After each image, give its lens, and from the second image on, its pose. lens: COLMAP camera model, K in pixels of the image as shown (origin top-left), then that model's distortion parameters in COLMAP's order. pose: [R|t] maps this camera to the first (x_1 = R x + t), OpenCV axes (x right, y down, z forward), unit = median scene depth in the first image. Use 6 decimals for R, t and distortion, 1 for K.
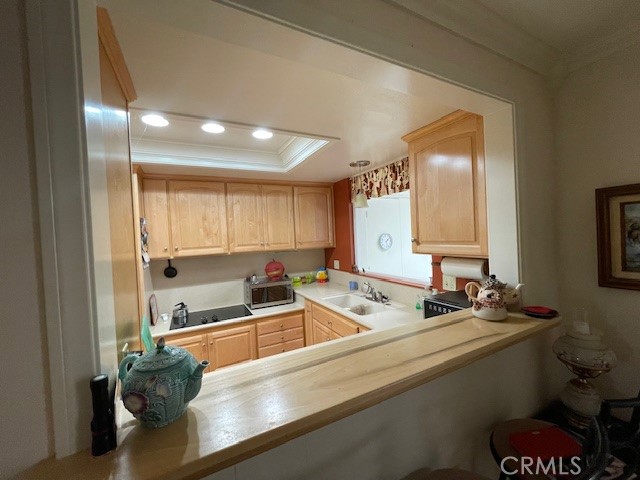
lens RADIAL K [[257.5, 0, 322.0], [0, 257.5, 239.5], [0, 0, 1]] dist [-0.003233, -0.000259]
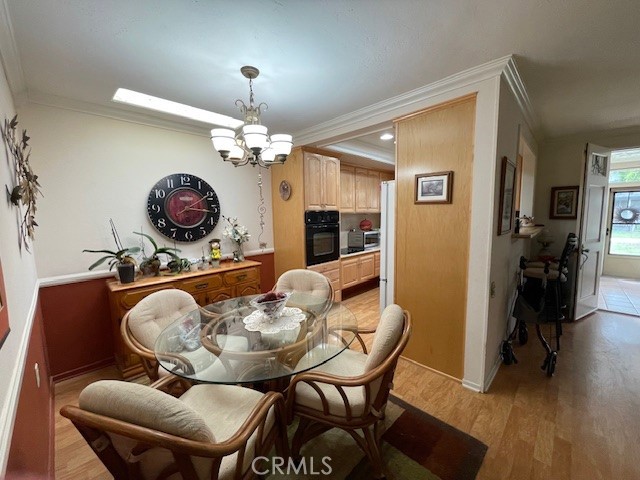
lens RADIAL K [[257.5, 0, 322.0], [0, 257.5, 239.5], [0, 0, 1]] dist [-0.003233, -0.000259]
pose [[0.950902, -0.000556, 0.309491, -1.237309], [-0.021542, 0.997454, 0.067980, 0.137738], [-0.308741, -0.071309, 0.948469, -0.550057]]
